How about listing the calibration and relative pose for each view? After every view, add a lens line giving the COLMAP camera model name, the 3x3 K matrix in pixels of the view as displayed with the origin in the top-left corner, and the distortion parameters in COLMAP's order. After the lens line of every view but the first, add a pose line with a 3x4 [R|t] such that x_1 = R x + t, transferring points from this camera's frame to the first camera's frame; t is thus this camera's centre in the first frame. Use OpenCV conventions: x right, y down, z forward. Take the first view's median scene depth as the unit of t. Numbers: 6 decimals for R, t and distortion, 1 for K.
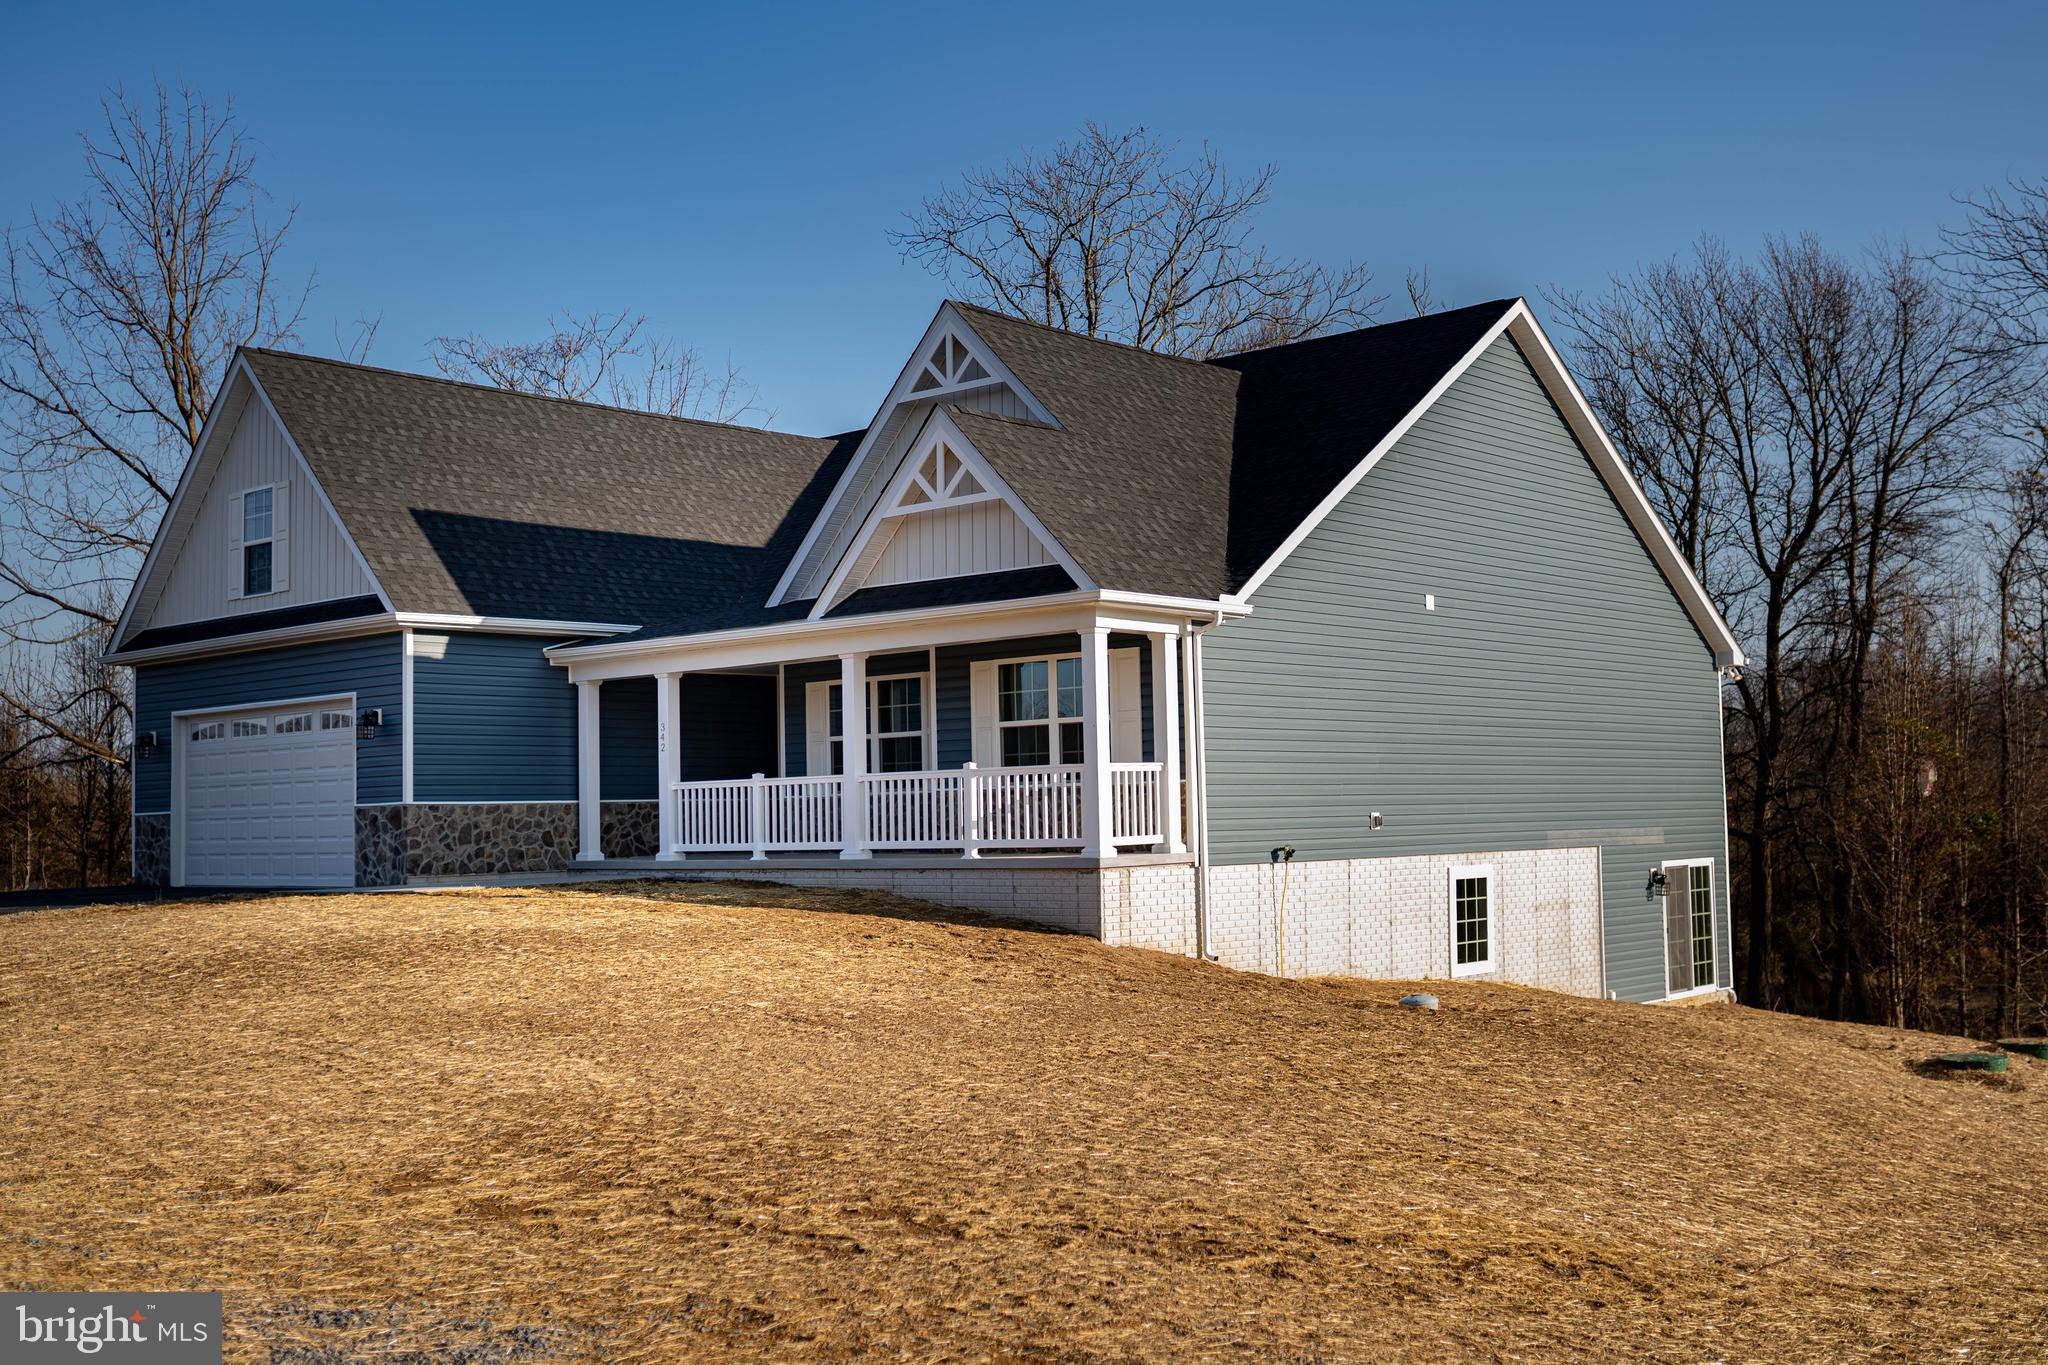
lens RADIAL K [[1957.0, 0, 1015.4], [0, 1957.0, 678.7], [0, 0, 1]] dist [-0.066845, 0.104509]
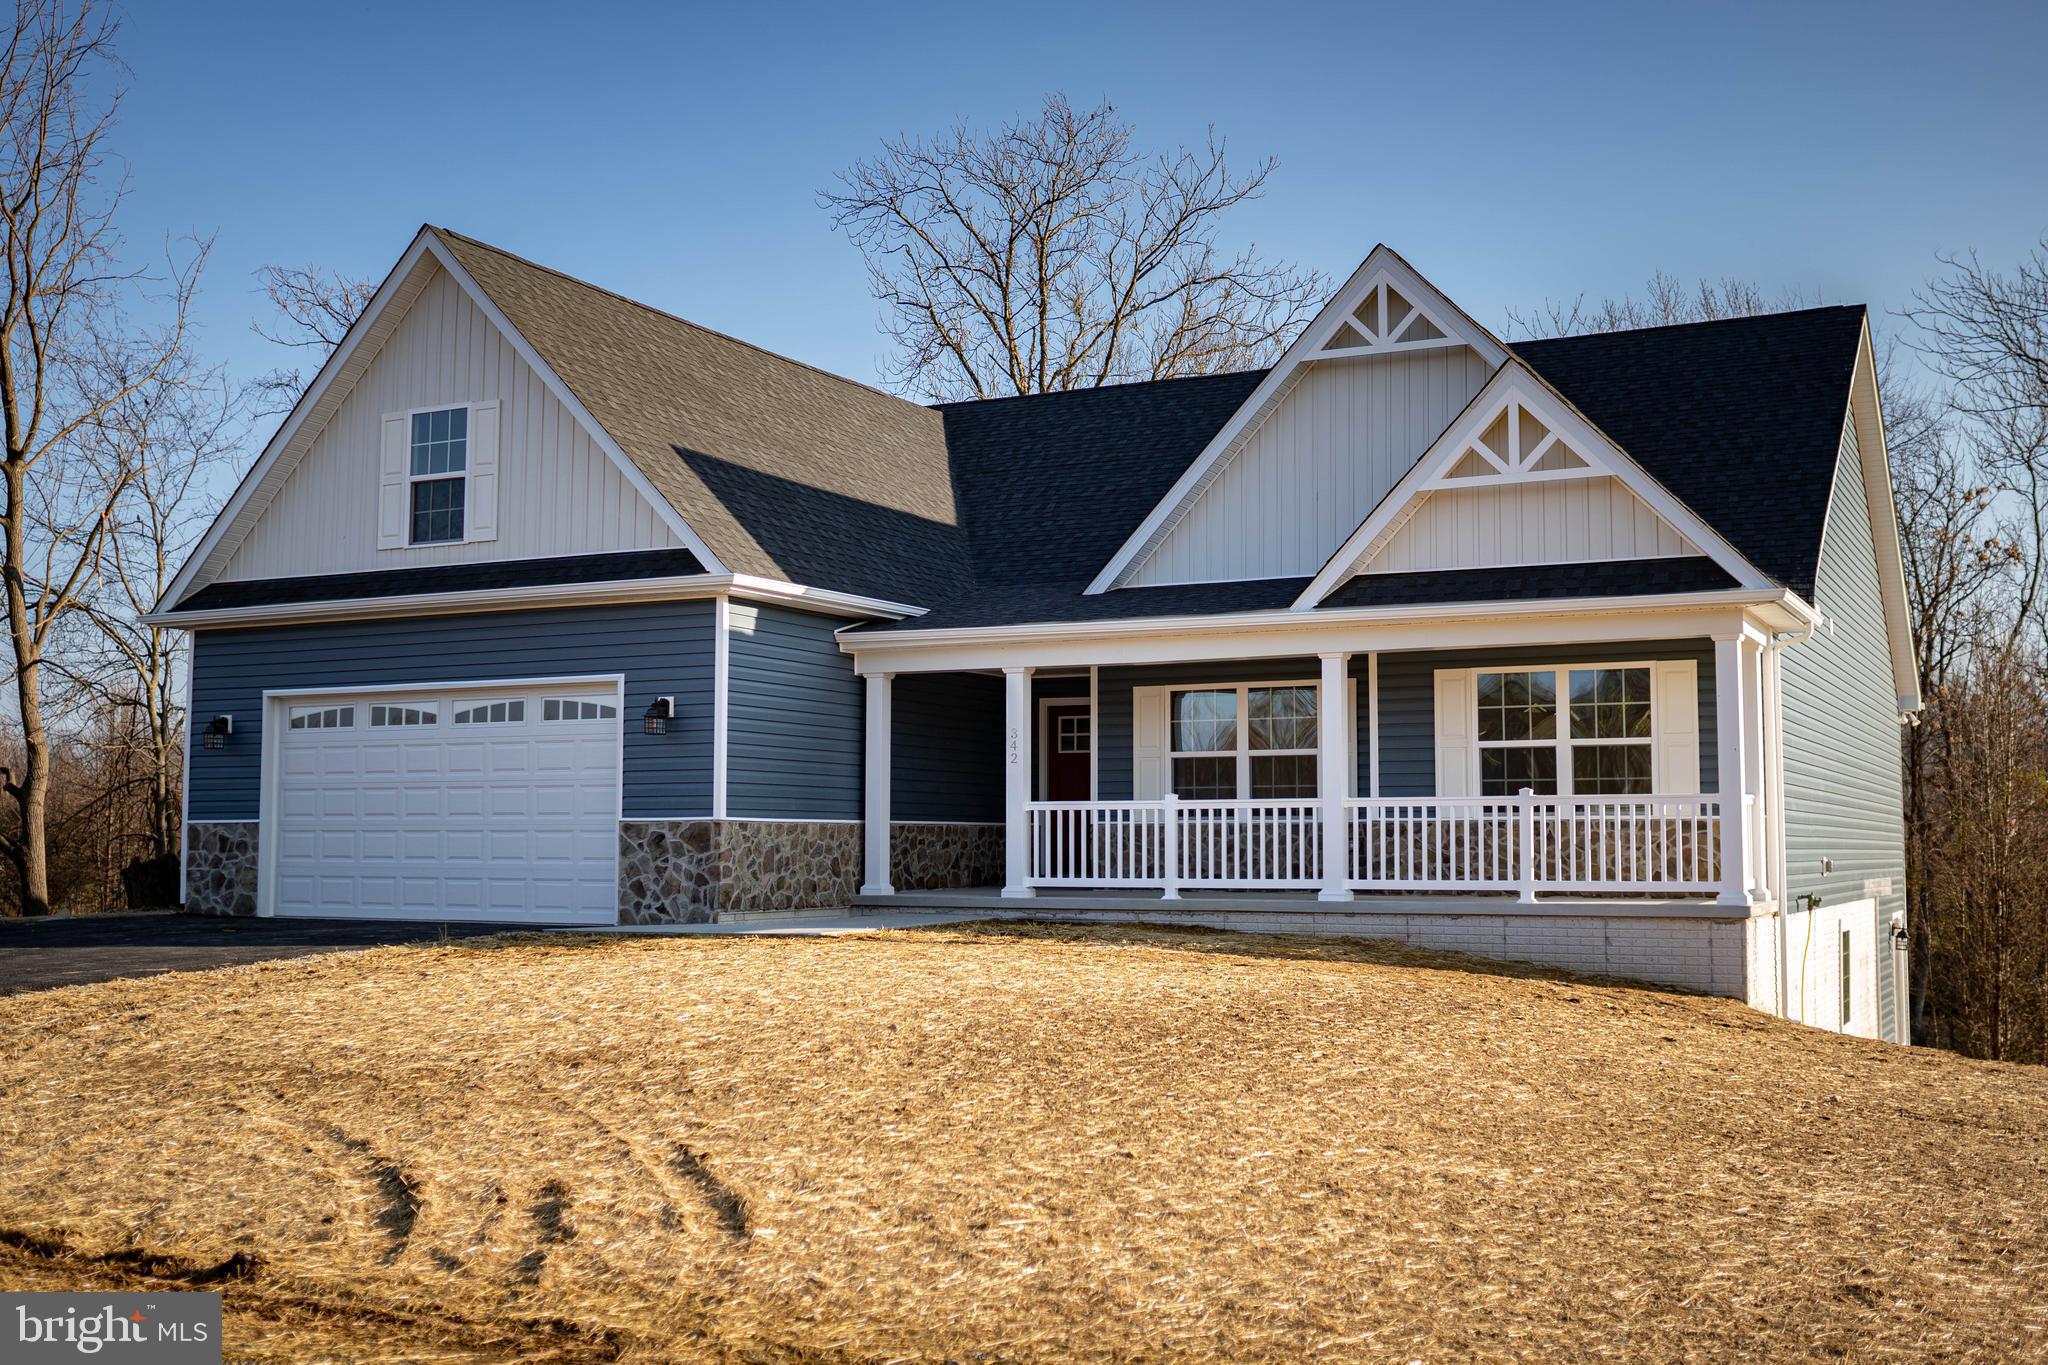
lens RADIAL K [[1999.0, 0, 1024.0], [0, 1999.0, 682.5], [0, 0, 1]] dist [-0.050275, 0.002096]
pose [[0.973271, 0.042815, 0.225635, -0.367617], [-0.039799, 0.999047, -0.017903, 0.018477], [-0.226187, 0.008444, 0.974047, 0.187821]]
